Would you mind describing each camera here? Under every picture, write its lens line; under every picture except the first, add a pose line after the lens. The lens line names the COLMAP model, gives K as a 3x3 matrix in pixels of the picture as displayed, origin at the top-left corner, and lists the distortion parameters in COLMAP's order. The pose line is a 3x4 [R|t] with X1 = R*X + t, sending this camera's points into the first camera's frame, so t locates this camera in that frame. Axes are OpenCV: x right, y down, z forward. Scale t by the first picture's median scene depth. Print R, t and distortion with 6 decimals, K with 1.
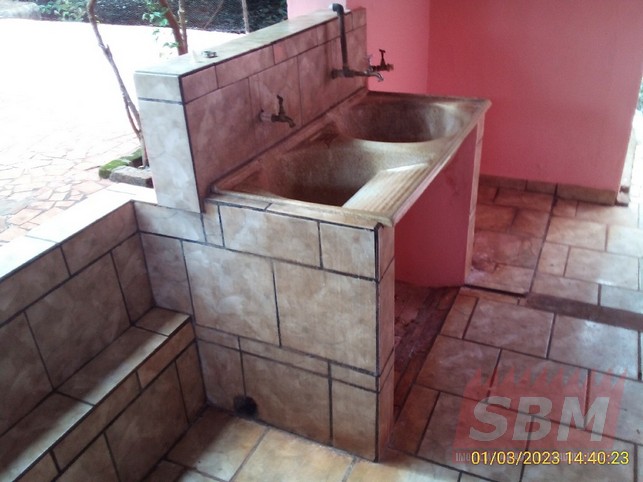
lens RADIAL K [[606.1, 0, 323.2], [0, 606.1, 247.7], [0, 0, 1]] dist [0.026966, 0.000000]
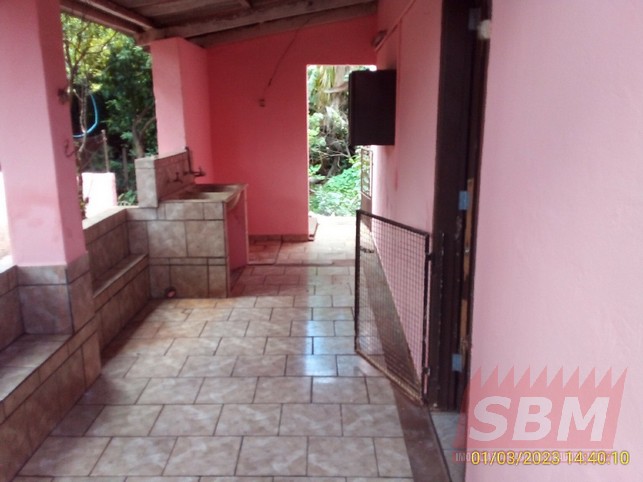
lens RADIAL K [[606.1, 0, 323.9], [0, 606.1, 239.5], [0, 0, 1]] dist [0.026966, 0.000000]
pose [[0.914127, -0.049204, 0.402432, -0.600625], [0.170209, 0.947472, -0.270787, 0.925580], [-0.367969, 0.316031, 0.874485, -1.615422]]
